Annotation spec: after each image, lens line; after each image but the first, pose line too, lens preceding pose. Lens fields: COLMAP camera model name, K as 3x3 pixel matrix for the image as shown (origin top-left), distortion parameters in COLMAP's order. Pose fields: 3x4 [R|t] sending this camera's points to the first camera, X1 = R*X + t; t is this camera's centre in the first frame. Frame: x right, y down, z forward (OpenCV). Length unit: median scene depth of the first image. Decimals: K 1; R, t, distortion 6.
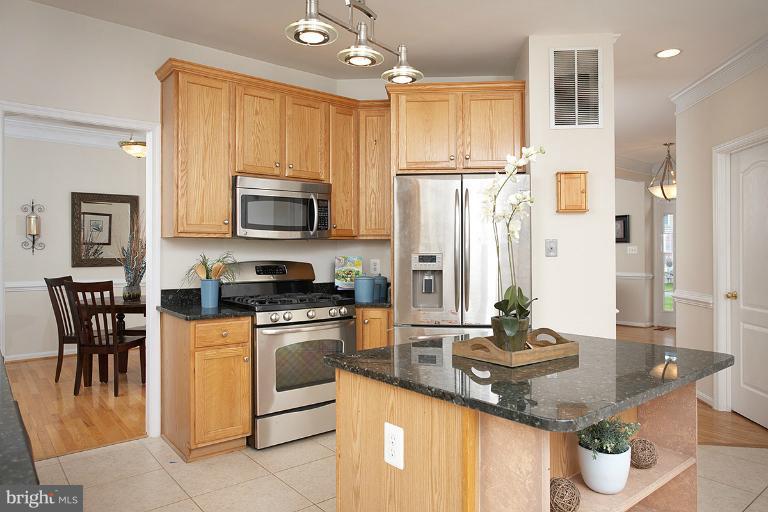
lens RADIAL K [[517.8, 0, 381.9], [0, 517.8, 253.1], [0, 0, 1]] dist [-0.003101, -0.000486]
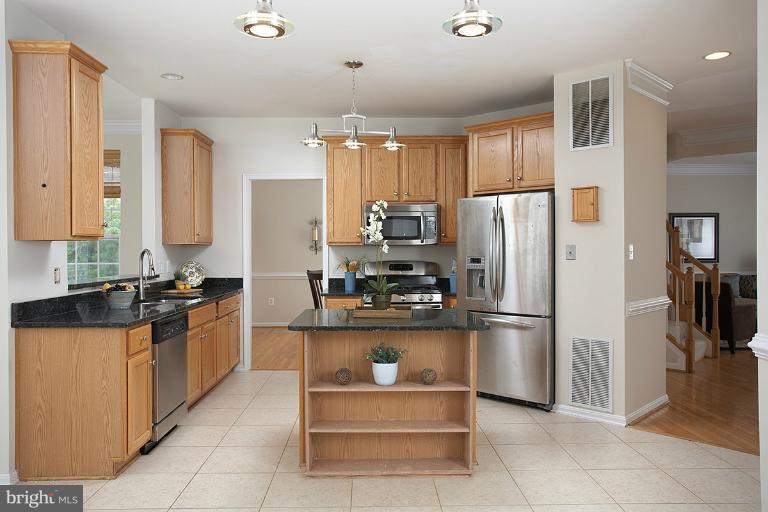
lens RADIAL K [[569.2, 0, 383.9], [0, 569.2, 253.8], [0, 0, 1]] dist [0.072209, 0.004530]
pose [[0.798053, 0.003196, -0.602579, 0.773386], [0.003434, 0.999946, 0.009851, -0.021333], [0.602577, -0.009931, 0.797999, -0.300280]]
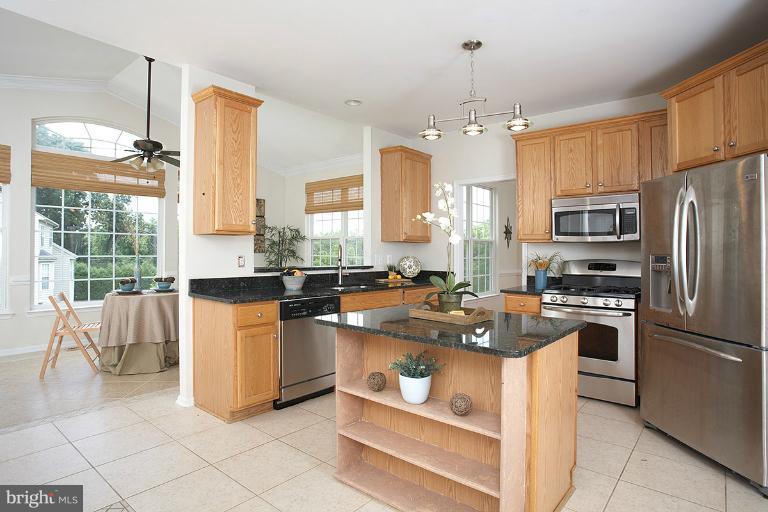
lens RADIAL K [[424.6, 0, 386.4], [0, 424.6, 248.0], [0, 0, 1]] dist [-0.037066, 0.004103]
pose [[0.229255, -0.002978, -0.973362, 0.759512], [-0.008299, 0.999953, -0.005014, -0.004039], [0.973331, 0.009227, 0.229220, 0.282932]]
